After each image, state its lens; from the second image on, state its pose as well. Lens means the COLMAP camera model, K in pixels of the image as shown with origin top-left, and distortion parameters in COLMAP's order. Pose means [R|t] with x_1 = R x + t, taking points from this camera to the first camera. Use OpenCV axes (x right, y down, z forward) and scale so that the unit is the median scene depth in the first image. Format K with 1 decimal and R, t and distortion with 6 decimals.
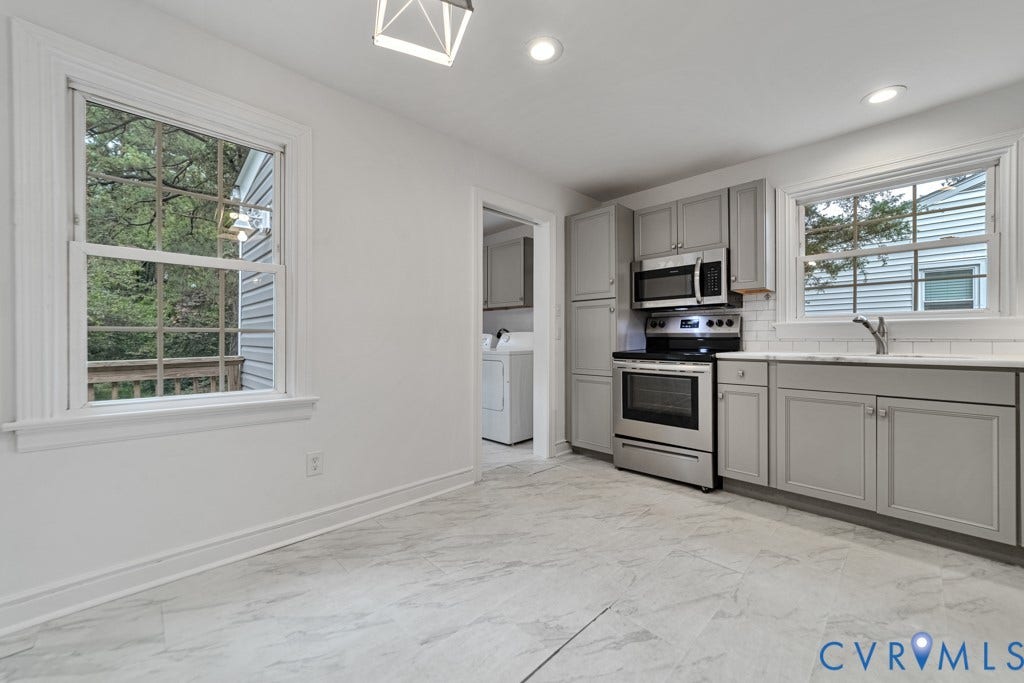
lens RADIAL K [[395.4, 0, 515.8], [0, 395.4, 339.8], [0, 0, 1]] dist [-0.000991, 0.000036]
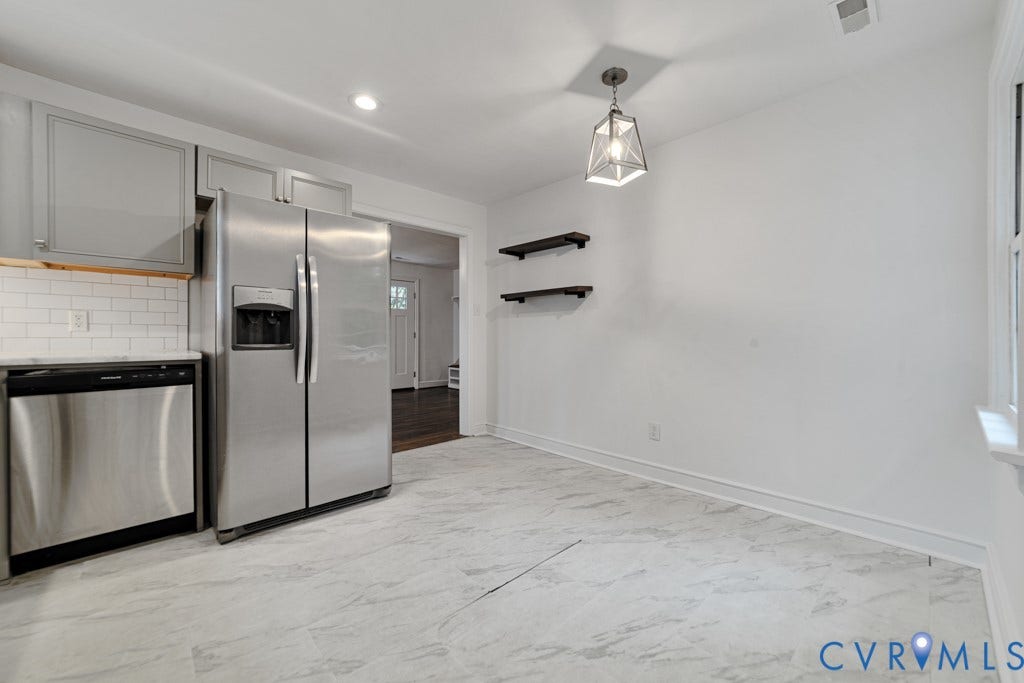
lens RADIAL K [[400.9, 0, 510.7], [0, 400.9, 336.7], [0, 0, 1]] dist [-0.000540, 0.000340]
pose [[-0.999855, -0.003275, 0.016727, 0.106794], [-0.003282, 0.999995, -0.000402, -0.000607], [-0.016726, -0.000457, -0.999860, 1.339515]]
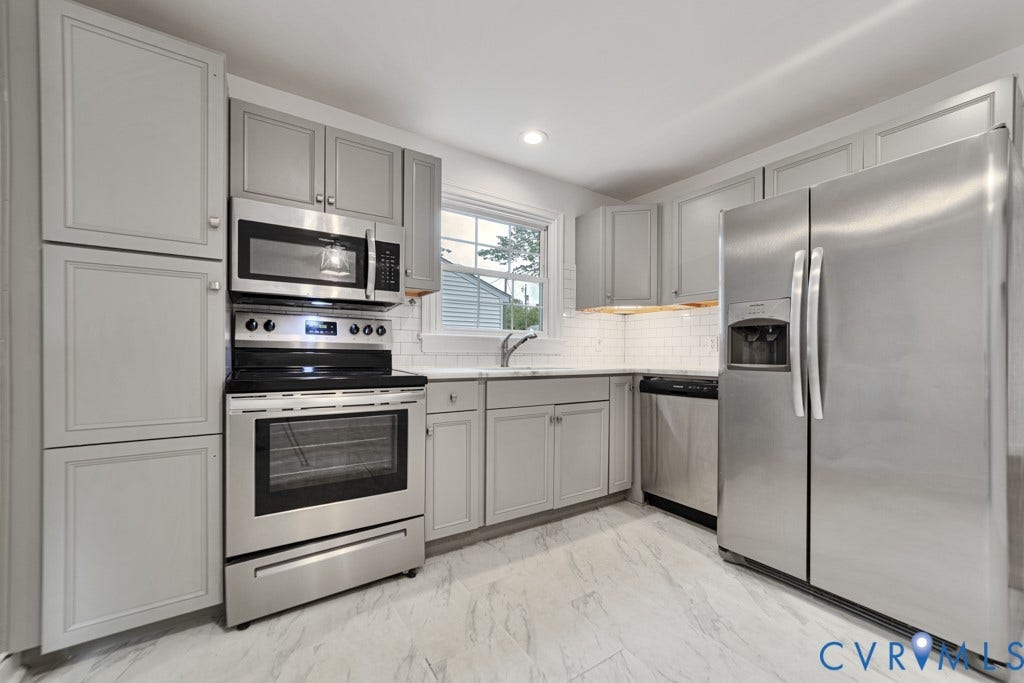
lens RADIAL K [[396.7, 0, 516.5], [0, 396.7, 354.6], [0, 0, 1]] dist [-0.008165, -0.000130]
pose [[0.187480, -0.001141, 0.982268, -0.182878], [-0.005490, 0.999982, 0.002210, -0.000823], [-0.982253, -0.005807, 0.187471, 0.789559]]
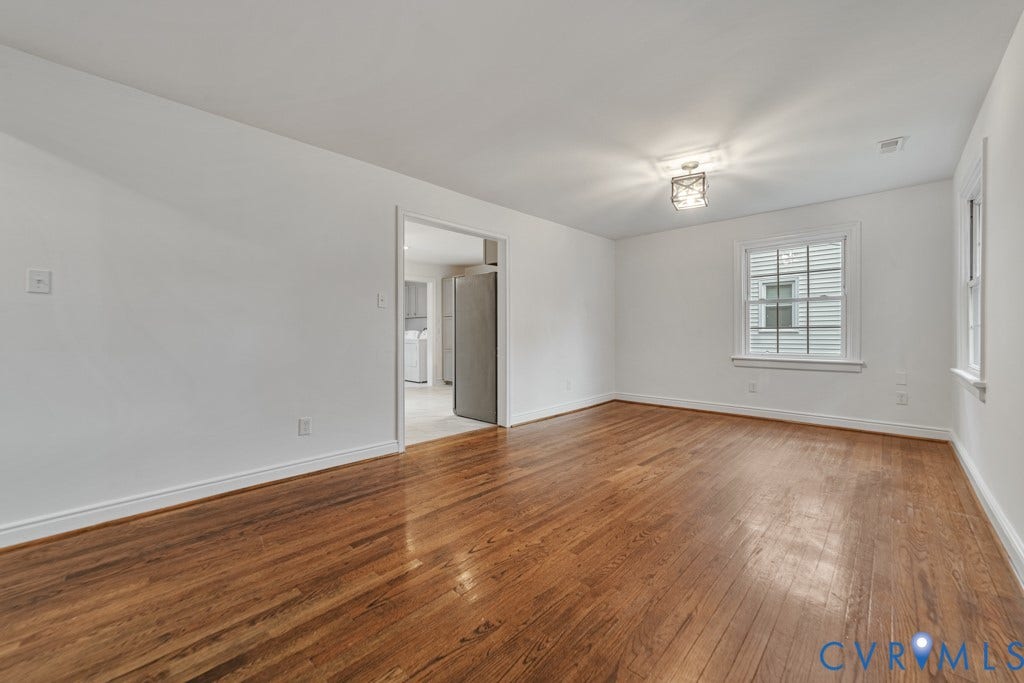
lens RADIAL K [[400.9, 0, 510.7], [0, 400.9, 336.7], [0, 0, 1]] dist [-0.000540, 0.000340]
pose [[0.999789, -0.002453, 0.020391, 0.592428], [0.002240, 0.999943, 0.010461, -0.004500], [-0.020416, -0.010413, 0.999737, -1.588147]]
